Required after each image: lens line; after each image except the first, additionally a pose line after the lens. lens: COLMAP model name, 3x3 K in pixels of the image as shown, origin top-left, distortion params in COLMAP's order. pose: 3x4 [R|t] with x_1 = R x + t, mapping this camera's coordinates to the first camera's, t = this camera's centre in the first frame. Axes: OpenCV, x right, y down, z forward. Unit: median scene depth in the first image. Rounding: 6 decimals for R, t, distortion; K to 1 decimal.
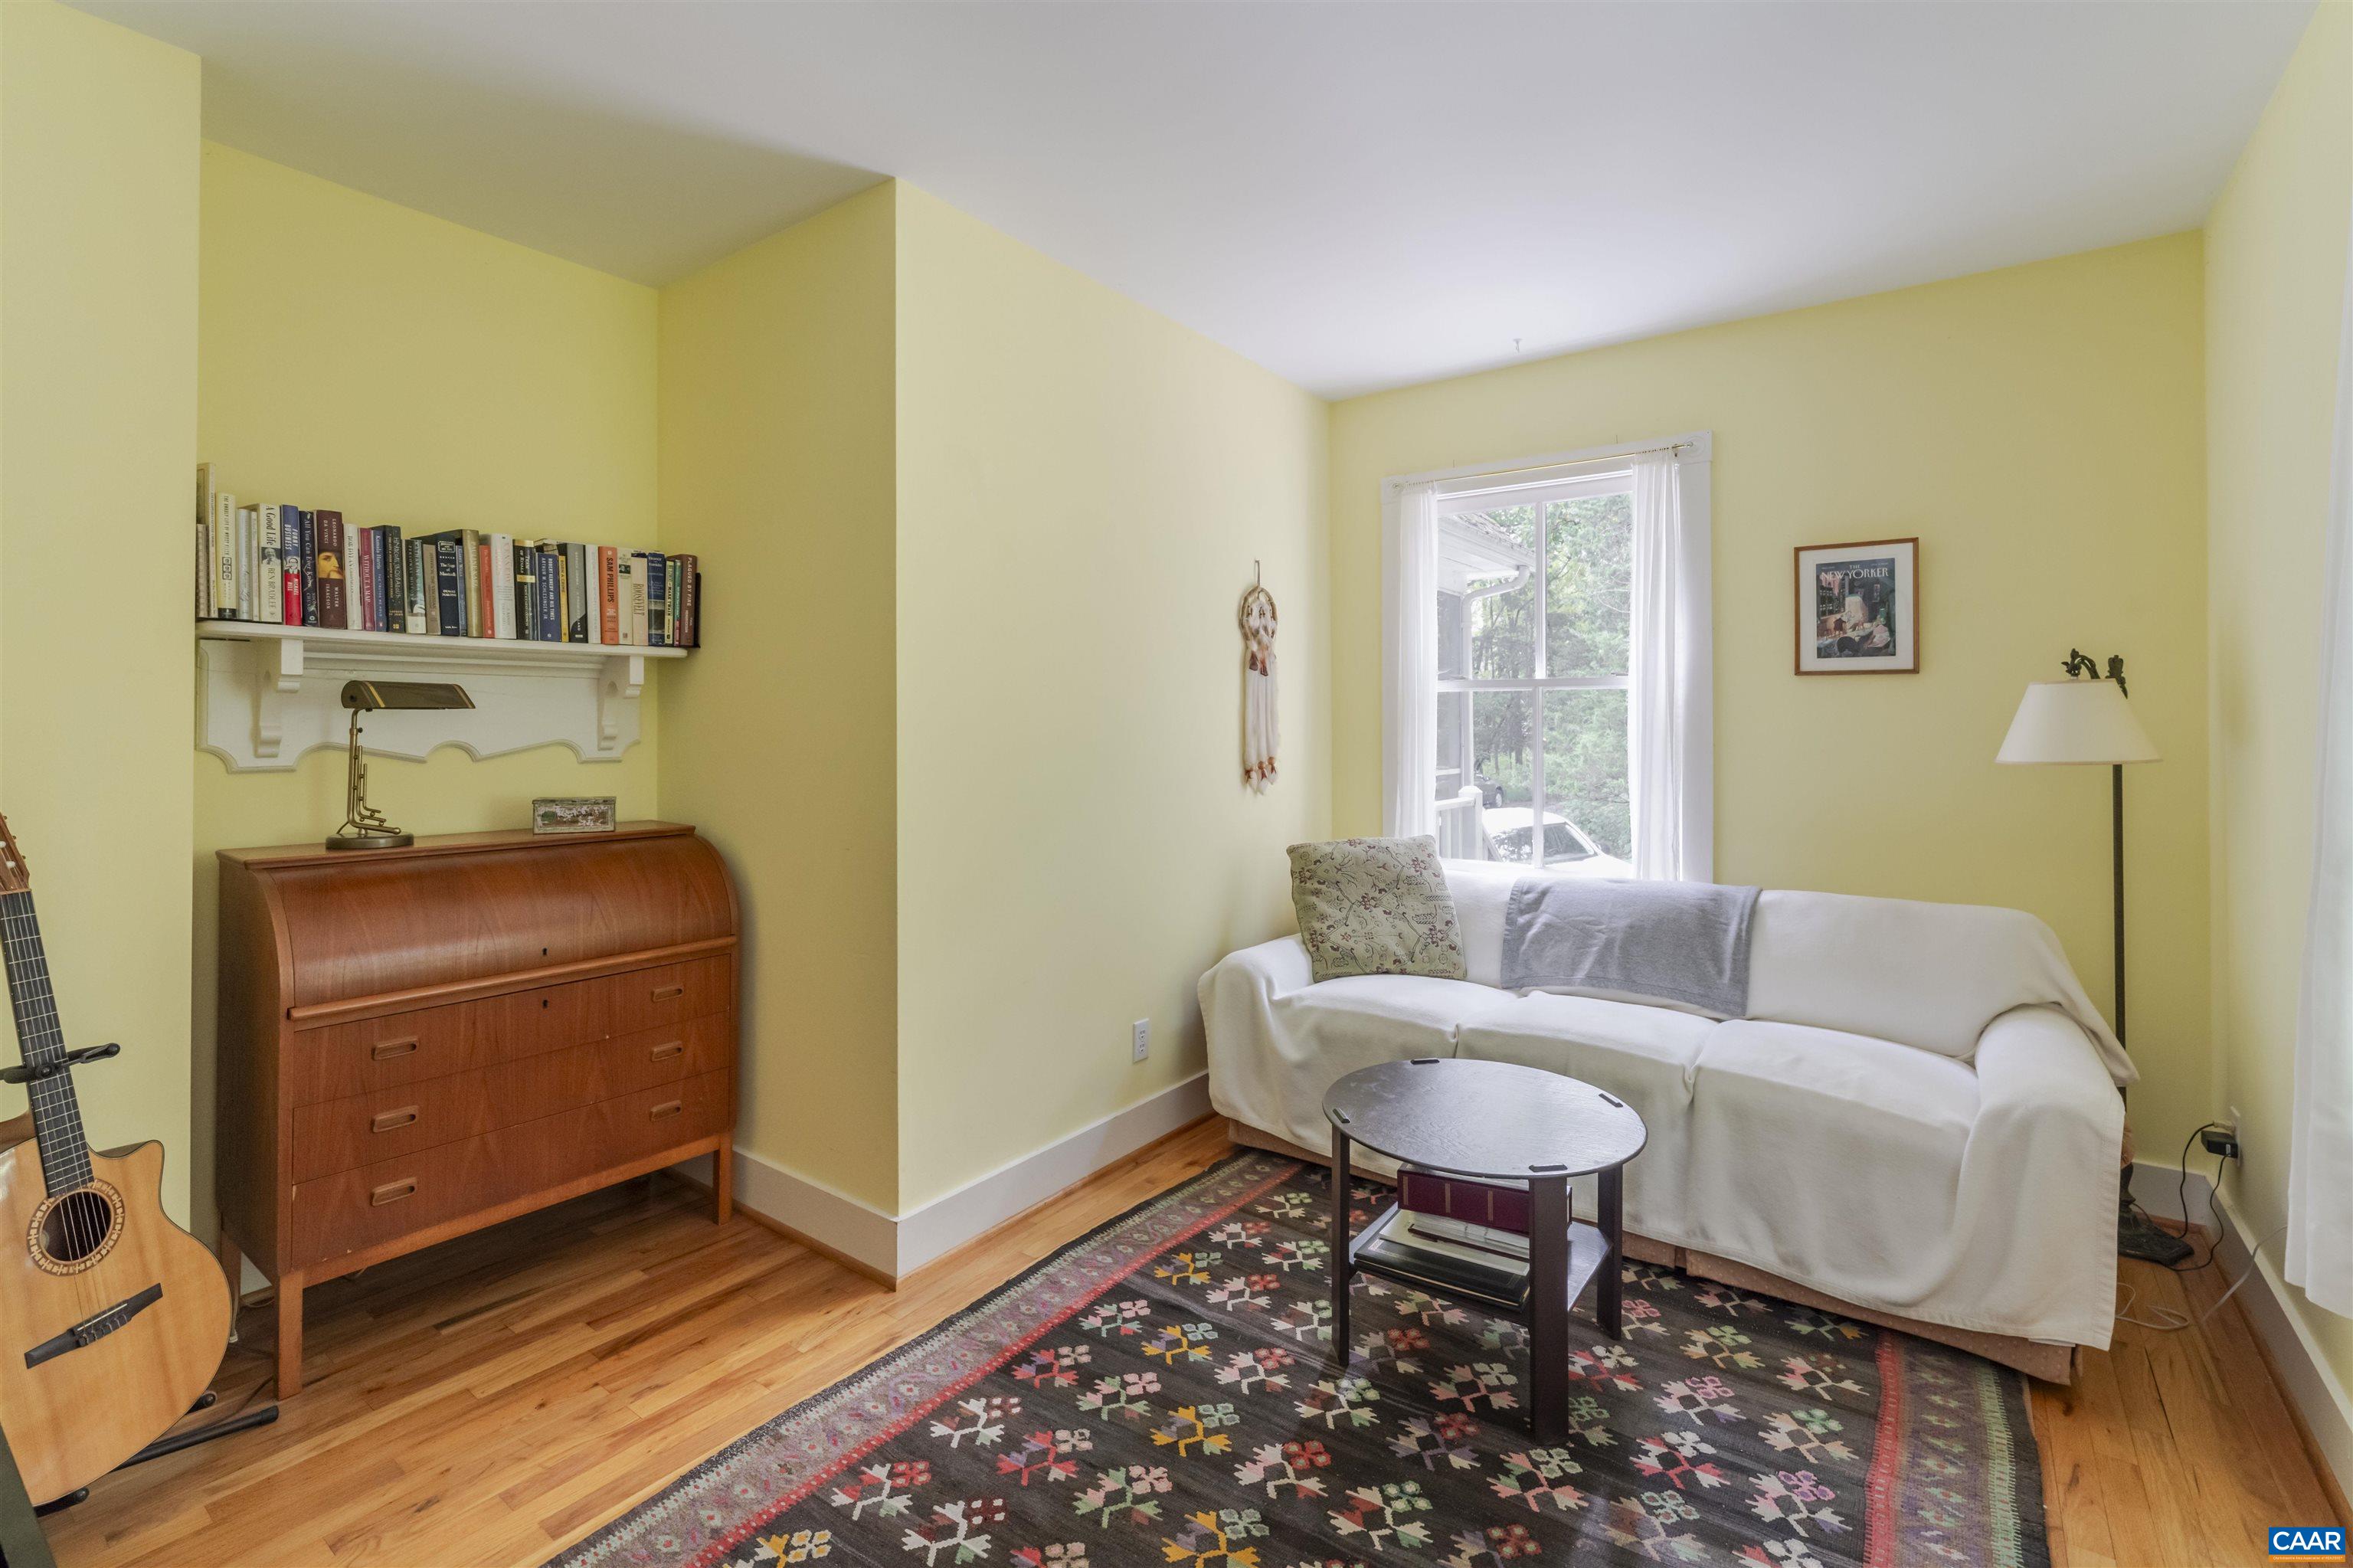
lens RADIAL K [[1033.5, 0, 1197.9], [0, 1033.5, 720.1], [0, 0, 1]] dist [0.000884, 0.000345]
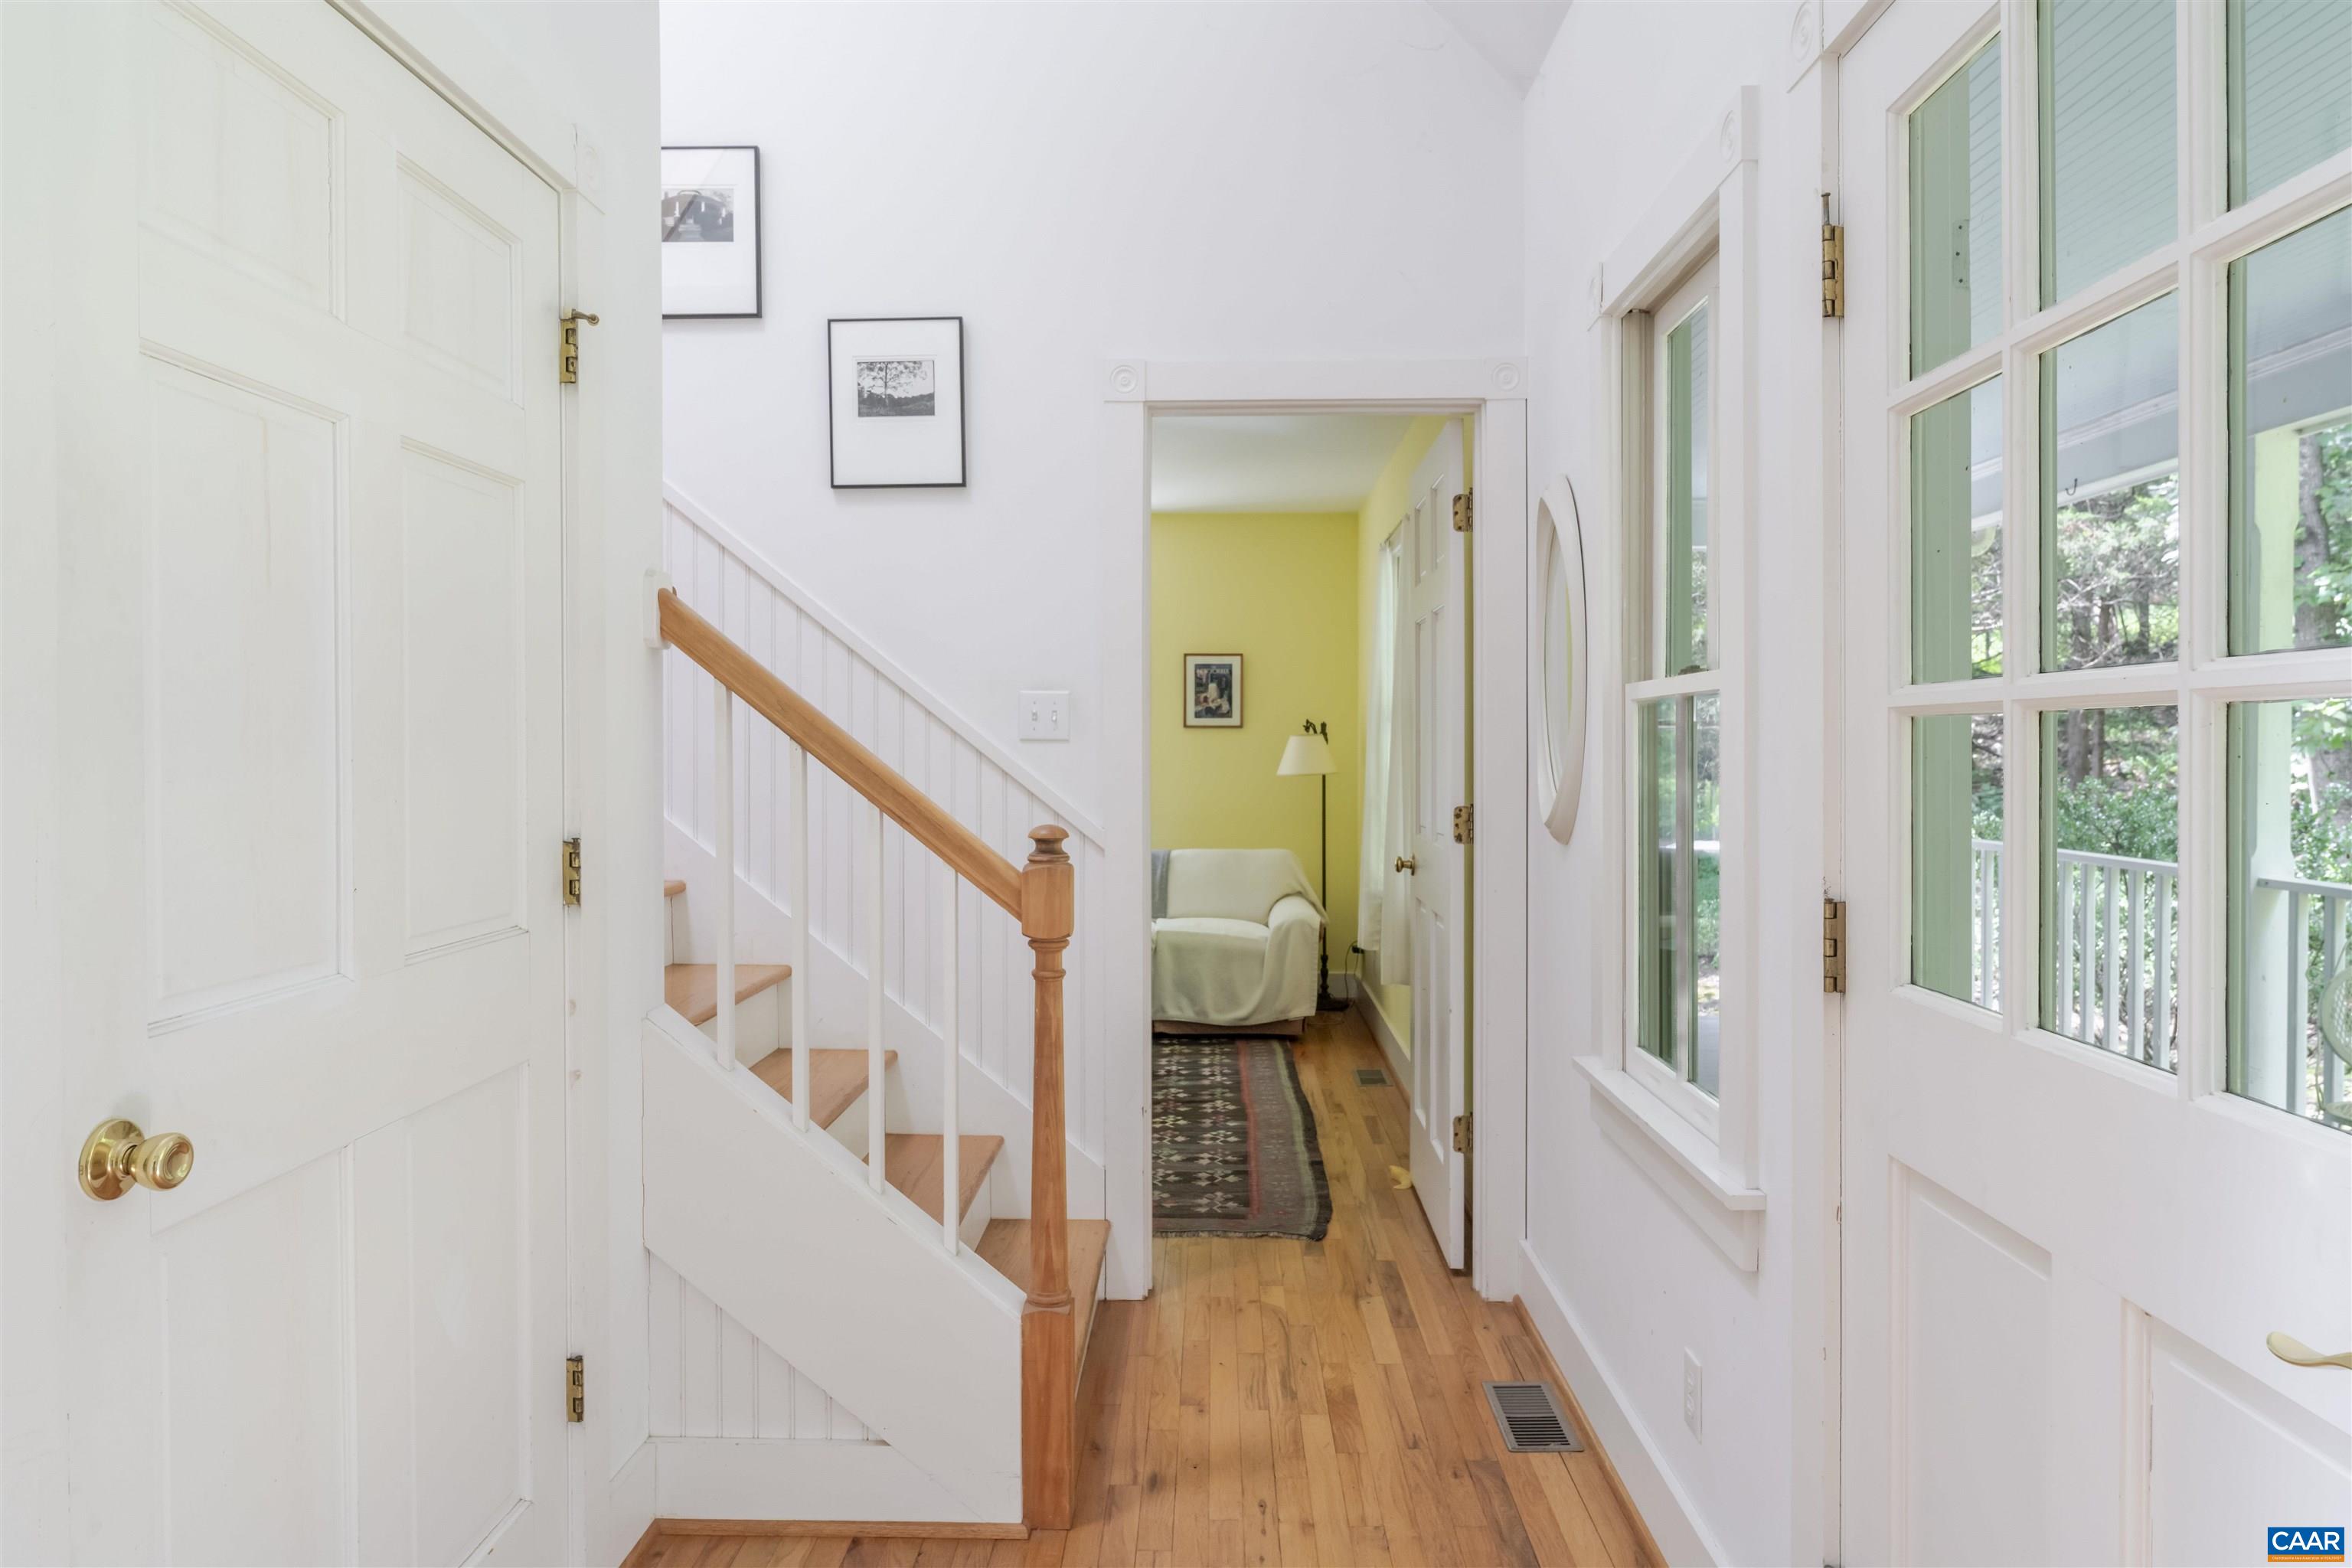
lens RADIAL K [[1424.1, 0, 1175.5], [0, 1424.1, 774.1], [0, 0, 1]] dist [-0.000260, -0.000001]
pose [[0.827408, -0.009538, 0.561520, -0.870361], [-0.002389, 0.999787, 0.020502, -0.016508], [-0.561596, -0.018305, 0.827209, -1.084709]]
